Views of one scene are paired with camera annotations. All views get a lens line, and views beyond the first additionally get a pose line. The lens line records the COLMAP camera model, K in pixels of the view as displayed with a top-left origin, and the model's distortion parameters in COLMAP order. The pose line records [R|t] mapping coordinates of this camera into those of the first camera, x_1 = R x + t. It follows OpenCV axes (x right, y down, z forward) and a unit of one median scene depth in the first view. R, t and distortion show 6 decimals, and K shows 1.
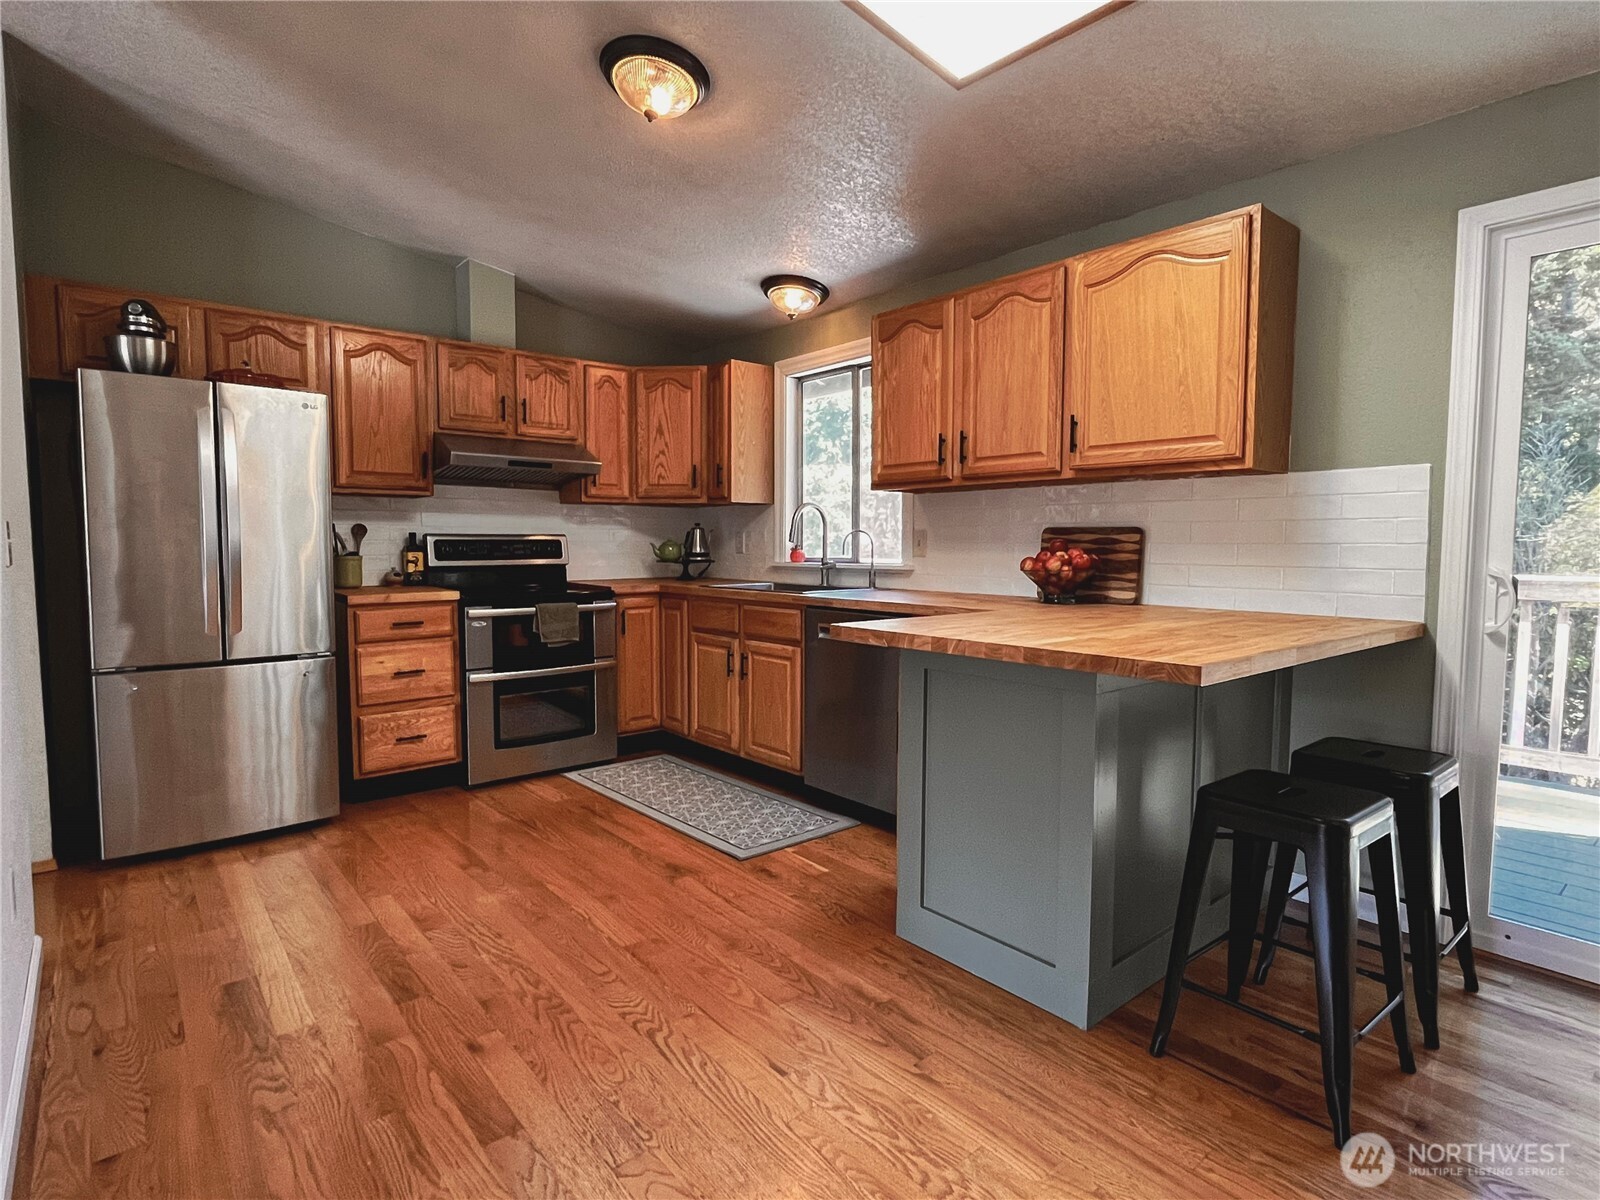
lens RADIAL K [[831.1, 0, 800.0], [0, 831.1, 600.0], [0, 0, 1]] dist [-0.004830, 0.000090]
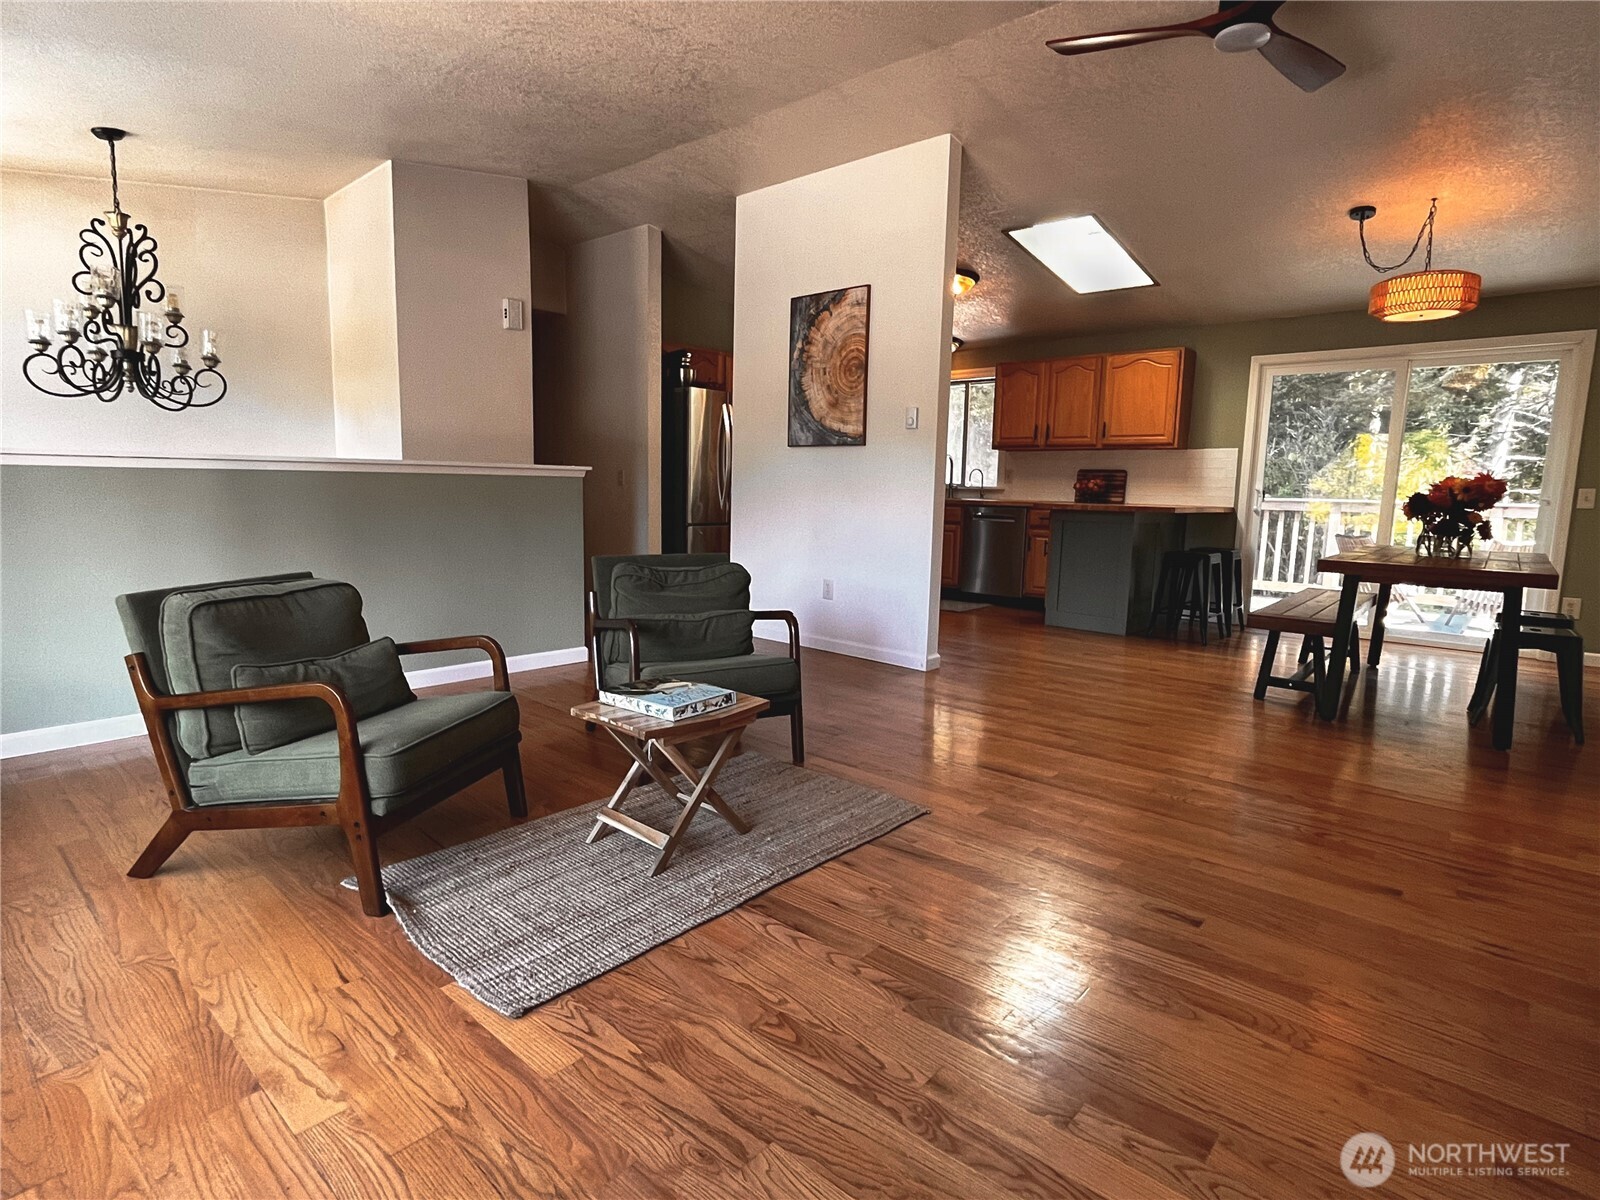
lens RADIAL K [[831.1, 0, 800.0], [0, 831.1, 600.0], [0, 0, 1]] dist [-0.004830, 0.000090]
pose [[0.988902, -0.002228, 0.148555, -0.745135], [-0.008039, 0.997620, 0.068479, 0.110222], [-0.148354, -0.068913, 0.986530, -1.052680]]
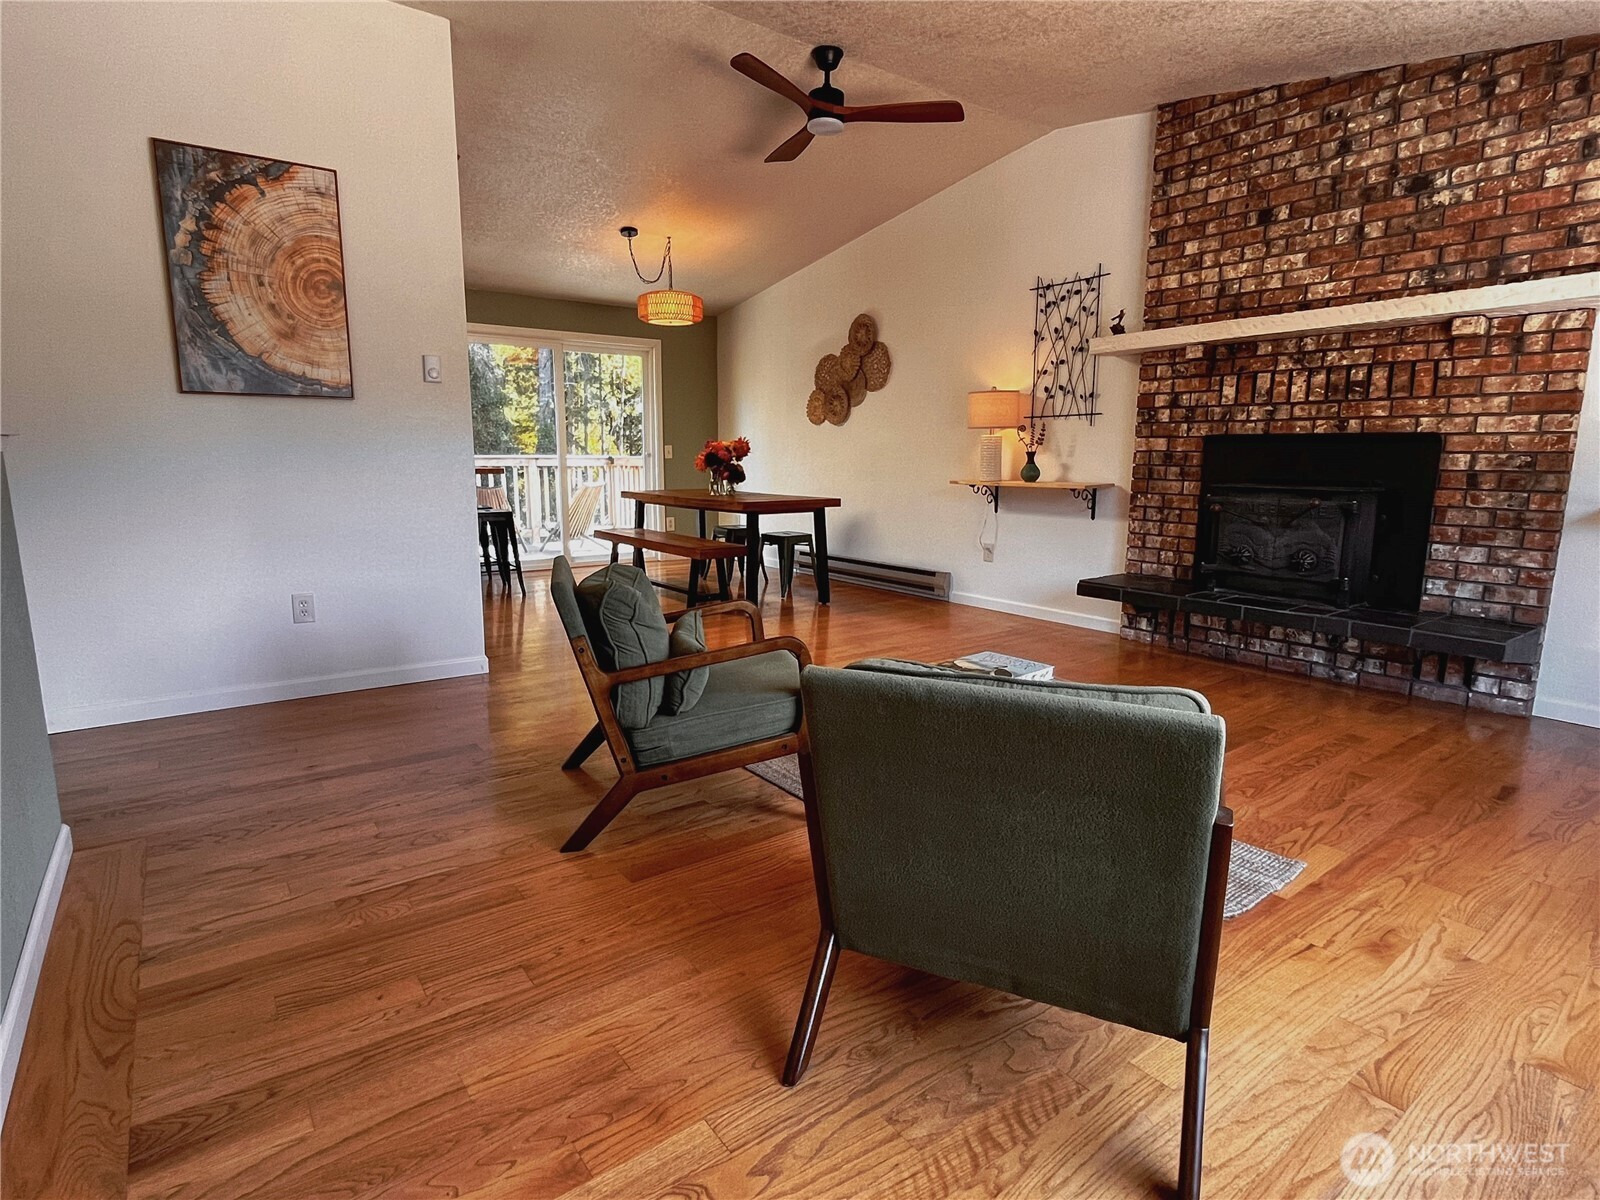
lens RADIAL K [[831.1, 0, 800.0], [0, 831.1, 600.0], [0, 0, 1]] dist [-0.004830, 0.000090]
pose [[0.062238, -0.176952, 0.982250, -1.487603], [0.064283, 0.982825, 0.172982, 0.040837], [-0.995989, 0.052376, 0.072544, -0.211236]]
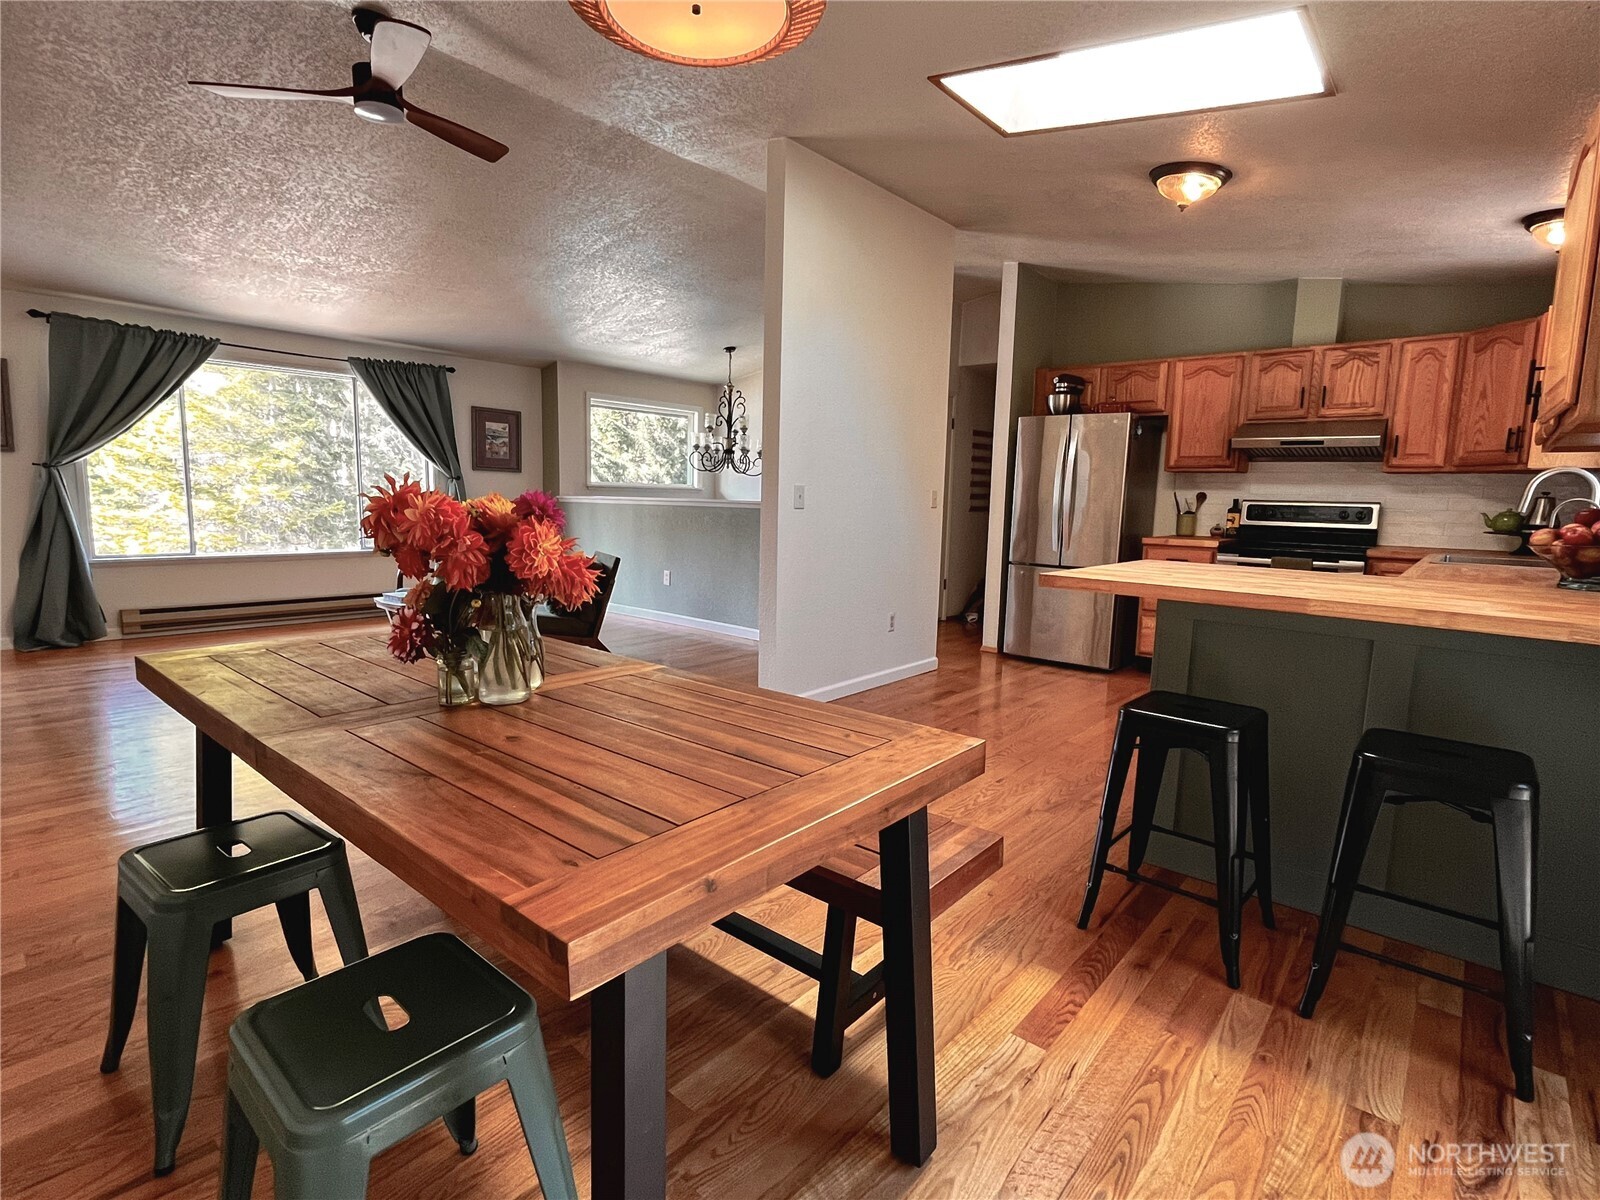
lens RADIAL K [[780.5, 0, 800.0], [0, 780.5, 600.0], [0, 0, 1]] dist [-0.001926, -0.000742]
pose [[0.162751, 0.131593, -0.977852, 0.753044], [-0.091744, 0.988791, 0.117796, -0.003292], [0.982393, 0.070540, 0.172999, 0.104846]]
